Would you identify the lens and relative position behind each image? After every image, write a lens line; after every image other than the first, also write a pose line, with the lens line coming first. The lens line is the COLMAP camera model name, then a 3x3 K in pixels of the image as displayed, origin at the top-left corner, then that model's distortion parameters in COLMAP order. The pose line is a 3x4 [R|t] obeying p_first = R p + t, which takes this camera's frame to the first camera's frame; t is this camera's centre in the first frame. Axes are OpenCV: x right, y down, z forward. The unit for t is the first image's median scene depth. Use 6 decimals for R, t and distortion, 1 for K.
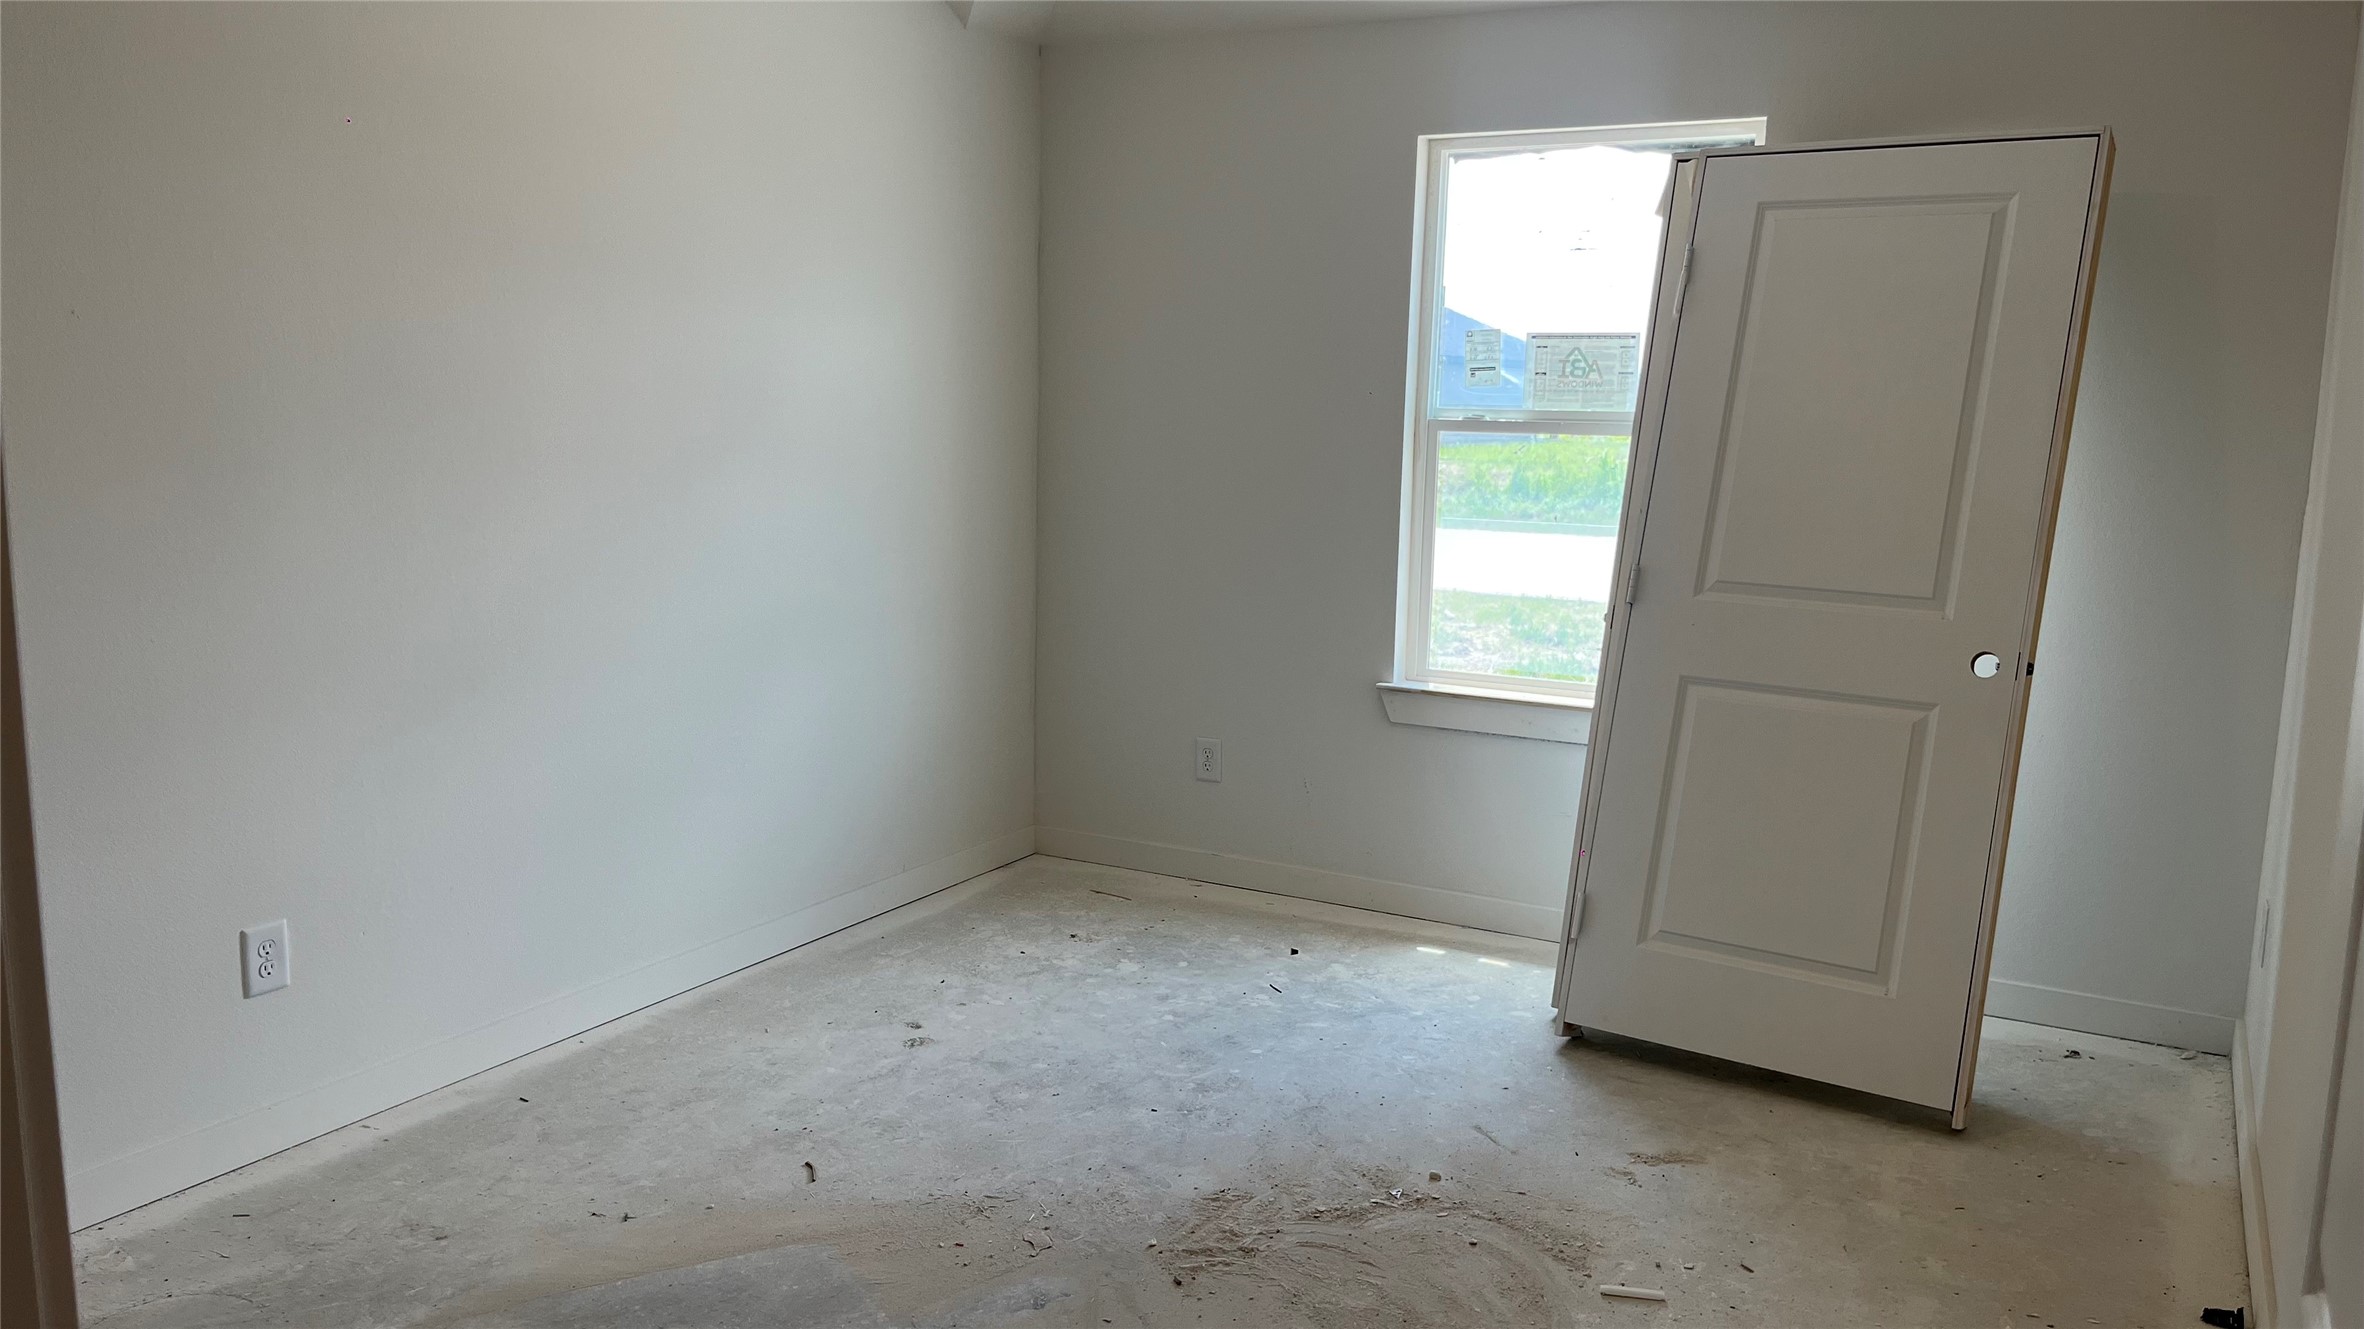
lens RADIAL K [[1759.1, 0, 1182.0], [0, 1759.1, 664.5], [0, 0, 1]] dist [0.065824, -0.079026]
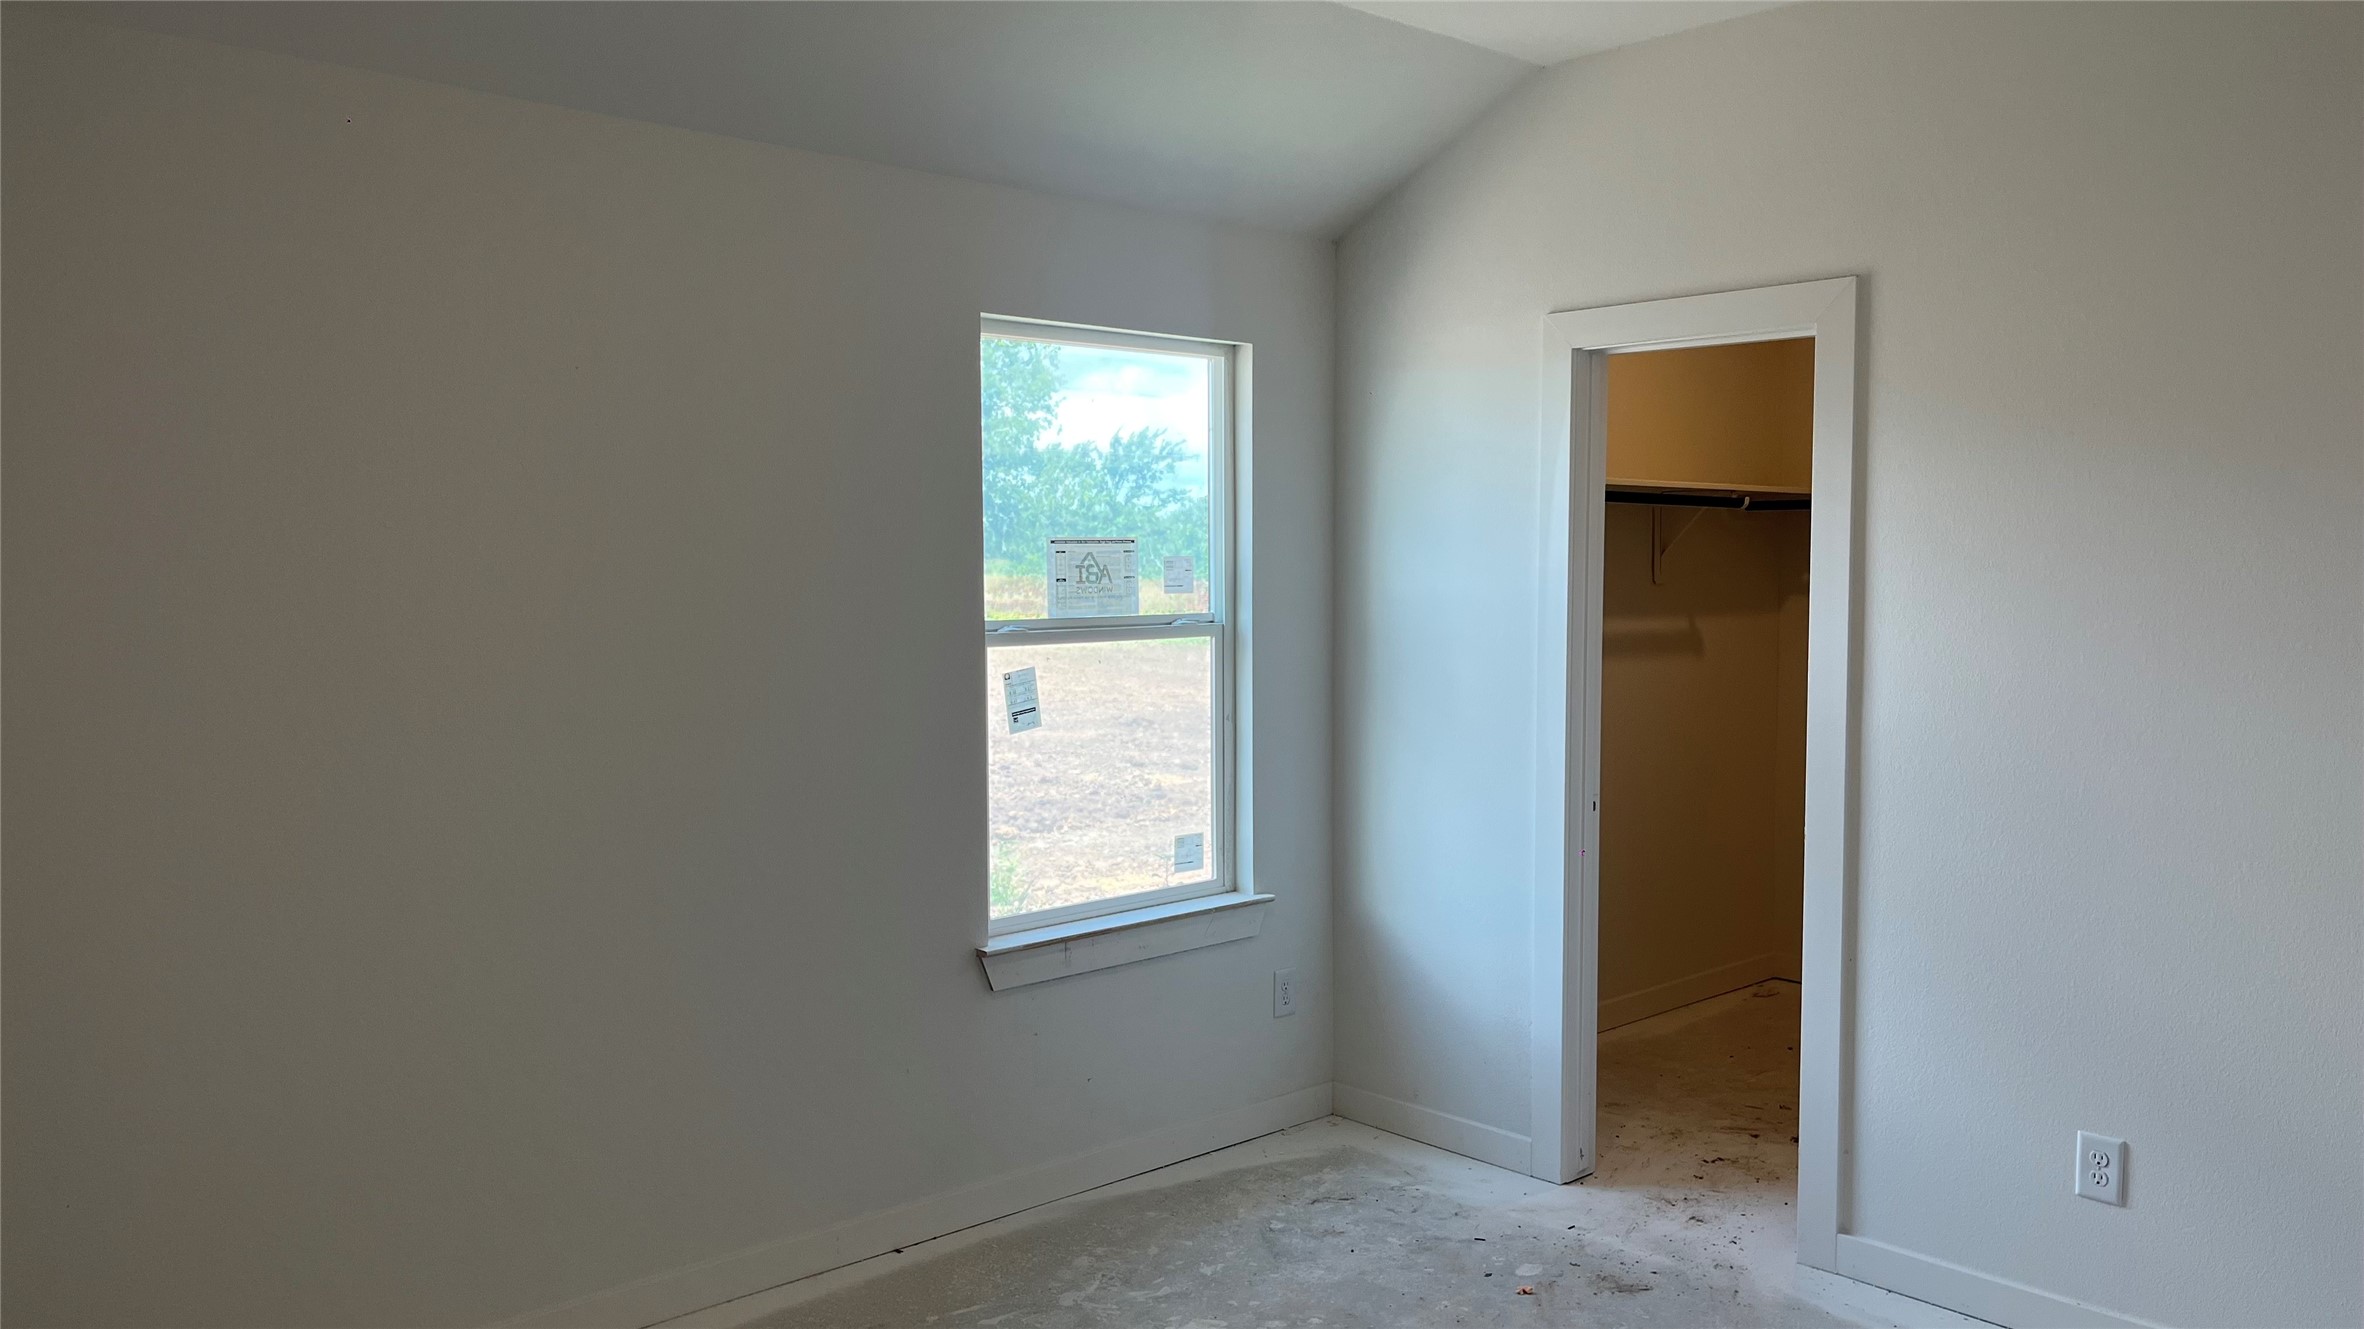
lens RADIAL K [[1759.1, 0, 1182.0], [0, 1759.1, 664.5], [0, 0, 1]] dist [0.065824, -0.079026]
pose [[0.323735, -0.072135, 0.943394, -0.667706], [0.175287, 0.984401, 0.015119, -0.125055], [-0.929769, 0.160470, 0.331329, 0.646176]]
